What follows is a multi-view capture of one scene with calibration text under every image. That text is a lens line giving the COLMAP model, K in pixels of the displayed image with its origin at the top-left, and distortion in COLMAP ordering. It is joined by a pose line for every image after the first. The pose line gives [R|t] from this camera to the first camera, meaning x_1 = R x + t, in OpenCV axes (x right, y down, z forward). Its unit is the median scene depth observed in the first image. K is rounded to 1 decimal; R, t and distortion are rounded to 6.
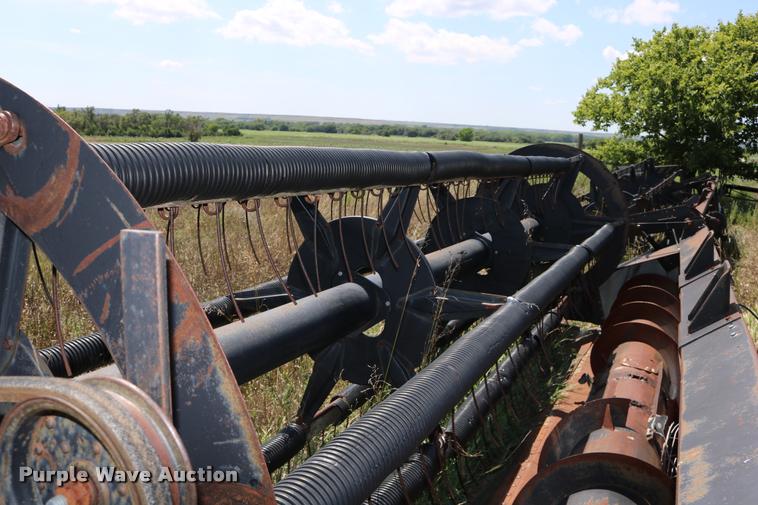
lens RADIAL K [[659.3, 0, 380.2], [0, 659.3, 254.2], [0, 0, 1]] dist [-0.156972, 0.140491]
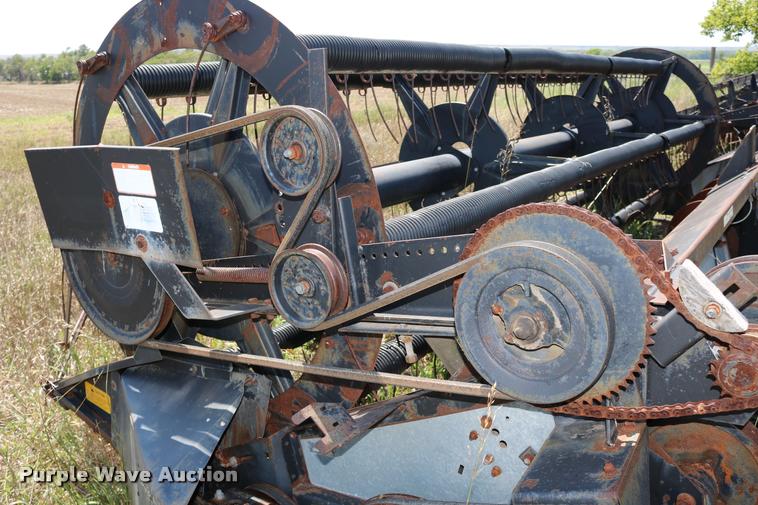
lens RADIAL K [[659.3, 0, 380.2], [0, 659.3, 254.2], [0, 0, 1]] dist [-0.156972, 0.140491]
pose [[0.982375, -0.001699, -0.186913, 0.009049], [0.021435, 0.994386, 0.103621, 0.013965], [0.185688, -0.105801, 0.976896, -0.040507]]
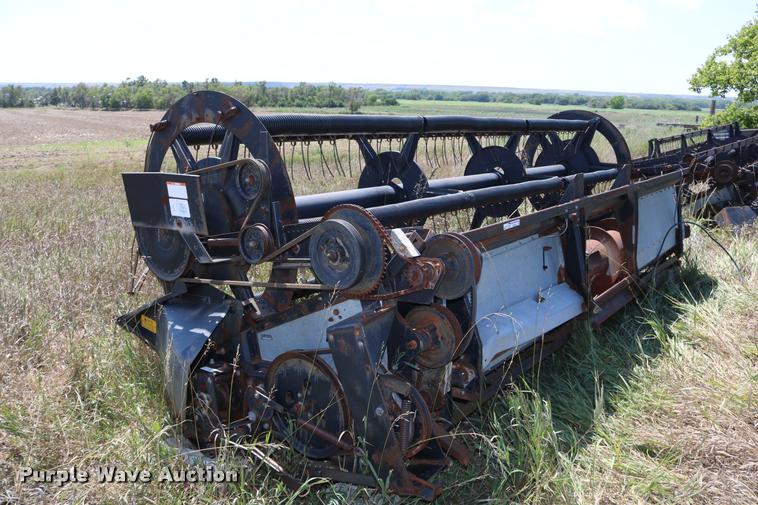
lens RADIAL K [[627.3, 0, 382.1], [0, 627.3, 256.5], [0, 0, 1]] dist [-0.163114, 0.141310]
pose [[0.972527, 0.032822, -0.230463, 0.050061], [-0.018681, 0.997821, 0.063273, 0.018249], [0.232038, -0.057230, 0.971022, -0.105822]]
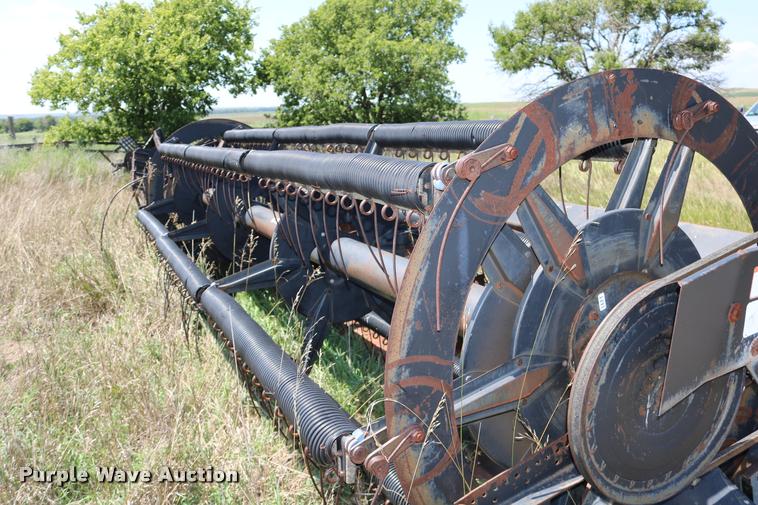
lens RADIAL K [[659.3, 0, 380.2], [0, 659.3, 254.2], [0, 0, 1]] dist [-0.156972, 0.140491]
pose [[0.635678, -0.233952, 0.735649, -0.122025], [0.204086, 0.969995, 0.132127, -0.009914], [-0.744488, 0.066146, 0.664351, 0.019886]]
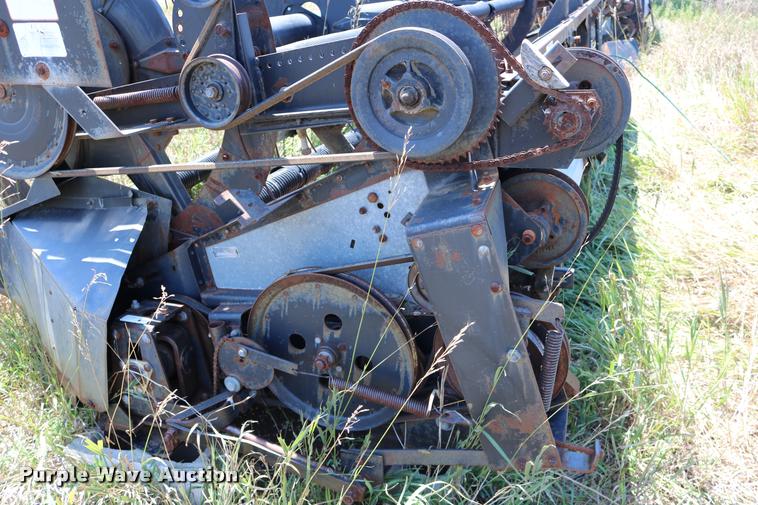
lens RADIAL K [[659.3, 0, 380.2], [0, 659.3, 254.2], [0, 0, 1]] dist [-0.156972, 0.140491]
pose [[0.996452, -0.057817, 0.061159, 0.002167], [0.039669, 0.963548, 0.264576, 0.023968], [-0.074227, -0.261212, 0.962423, -0.058149]]
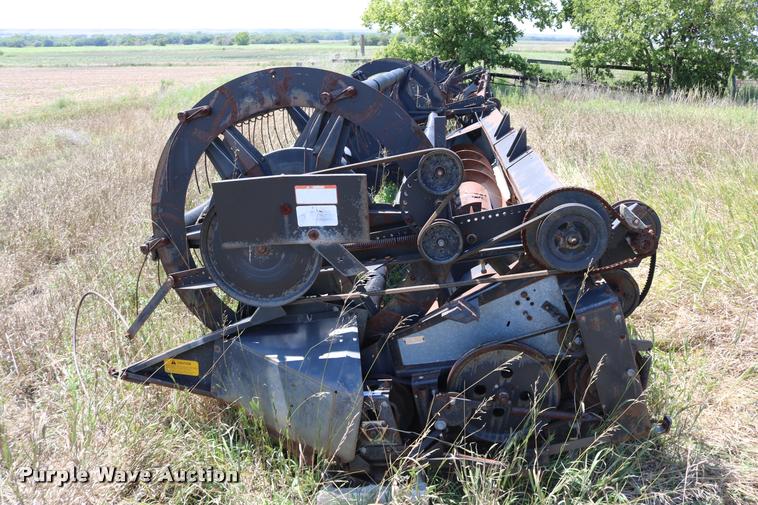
lens RADIAL K [[627.3, 0, 382.1], [0, 627.3, 256.5], [0, 0, 1]] dist [-0.163114, 0.141310]
pose [[0.940785, -0.149742, 0.304141, -0.065492], [0.098092, 0.979021, 0.178594, 0.003120], [-0.324503, -0.138184, 0.935737, -0.090963]]
